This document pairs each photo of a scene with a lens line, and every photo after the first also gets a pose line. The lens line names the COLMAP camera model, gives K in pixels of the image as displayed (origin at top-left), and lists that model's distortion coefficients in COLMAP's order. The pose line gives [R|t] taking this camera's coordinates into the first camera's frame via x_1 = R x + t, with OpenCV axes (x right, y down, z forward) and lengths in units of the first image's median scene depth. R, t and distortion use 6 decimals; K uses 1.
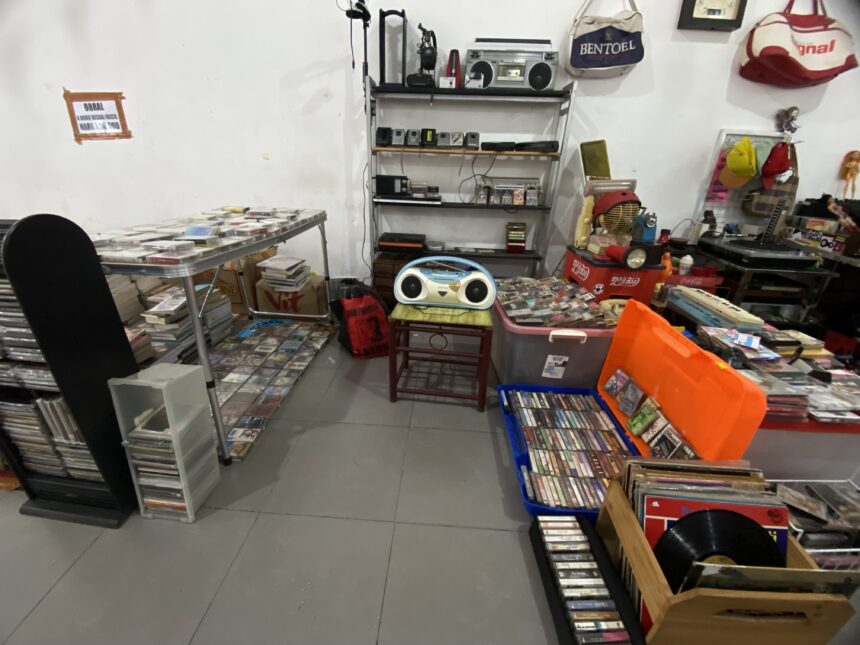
lens RADIAL K [[350.2, 0, 429.4], [0, 350.2, 327.0], [0, 0, 1]] dist [0.012127, -0.016094]
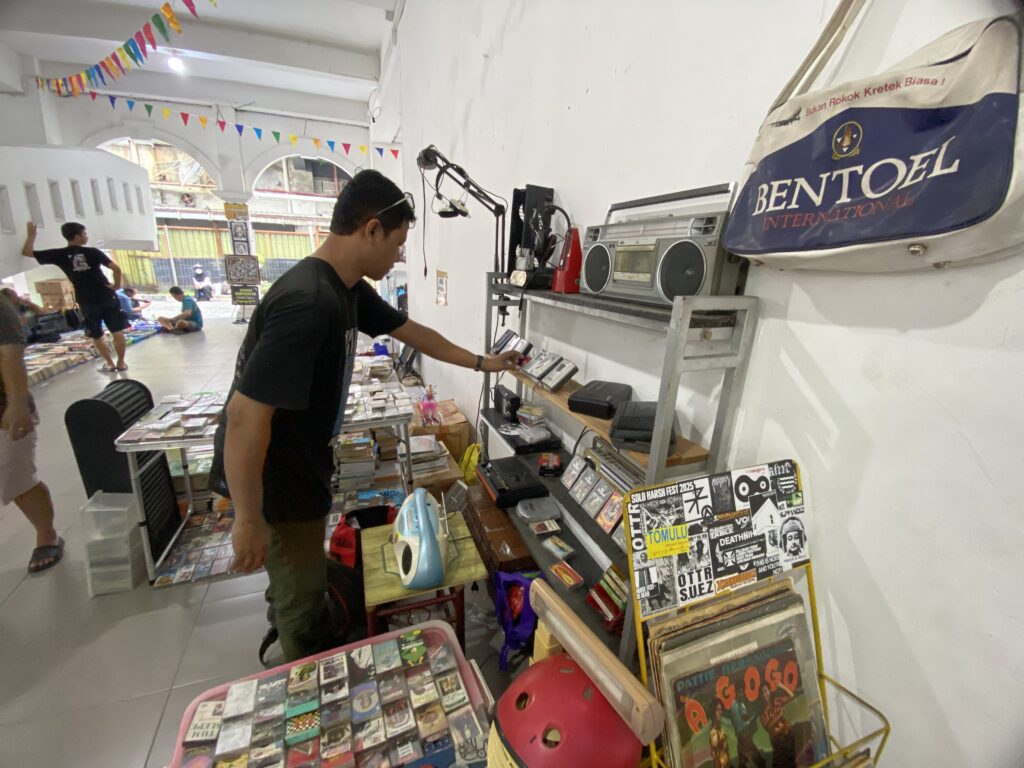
lens RADIAL K [[416.9, 0, 511.3], [0, 416.9, 389.3], [0, 0, 1]] dist [0.012127, -0.016094]
pose [[0.416478, 0.257003, -0.872064, 0.701395], [-0.395949, 0.914739, 0.080484, -0.565047], [0.818396, 0.311773, 0.482728, 0.670493]]
